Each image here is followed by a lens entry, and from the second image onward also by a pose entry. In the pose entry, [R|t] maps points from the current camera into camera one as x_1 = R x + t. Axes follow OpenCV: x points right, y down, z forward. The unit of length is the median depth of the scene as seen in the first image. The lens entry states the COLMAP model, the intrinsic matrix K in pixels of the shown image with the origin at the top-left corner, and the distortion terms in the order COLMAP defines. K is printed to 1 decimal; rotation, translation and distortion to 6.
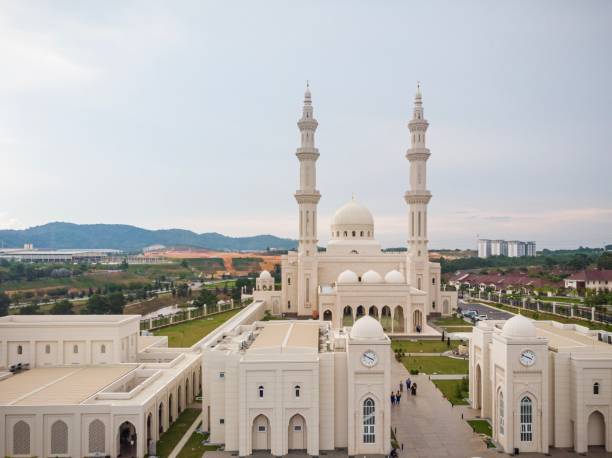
lens RADIAL K [[498.9, 0, 337.6], [0, 498.9, 250.0], [0, 0, 1]] dist [0.006282, 0.008205]
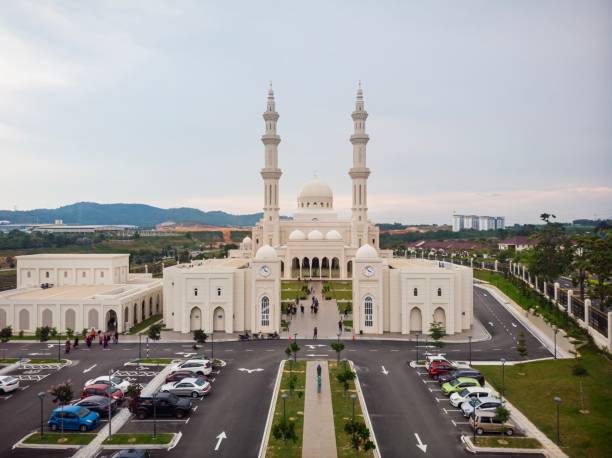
lens RADIAL K [[449.8, 0, 304.8], [0, 449.8, 226.0], [0, 0, 1]] dist [0.010373, 0.003657]
pose [[0.998463, -0.002587, -0.055362, 0.084160], [0.002541, 0.999996, -0.000900, 0.025254], [0.055364, 0.000758, 0.998466, -0.122134]]
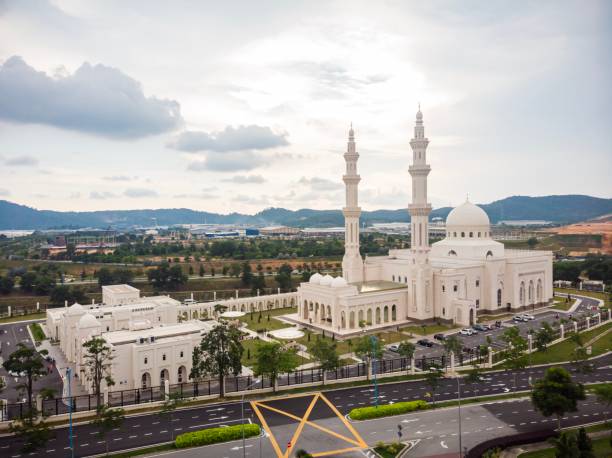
lens RADIAL K [[451.9, 0, 304.8], [0, 451.9, 225.3], [0, 0, 1]] dist [0.011102, 0.002665]
pose [[0.555618, 0.000629, -0.831437, 0.814914], [0.013067, 0.999870, 0.009489, -0.081053], [0.831335, -0.016137, 0.555537, 0.241707]]
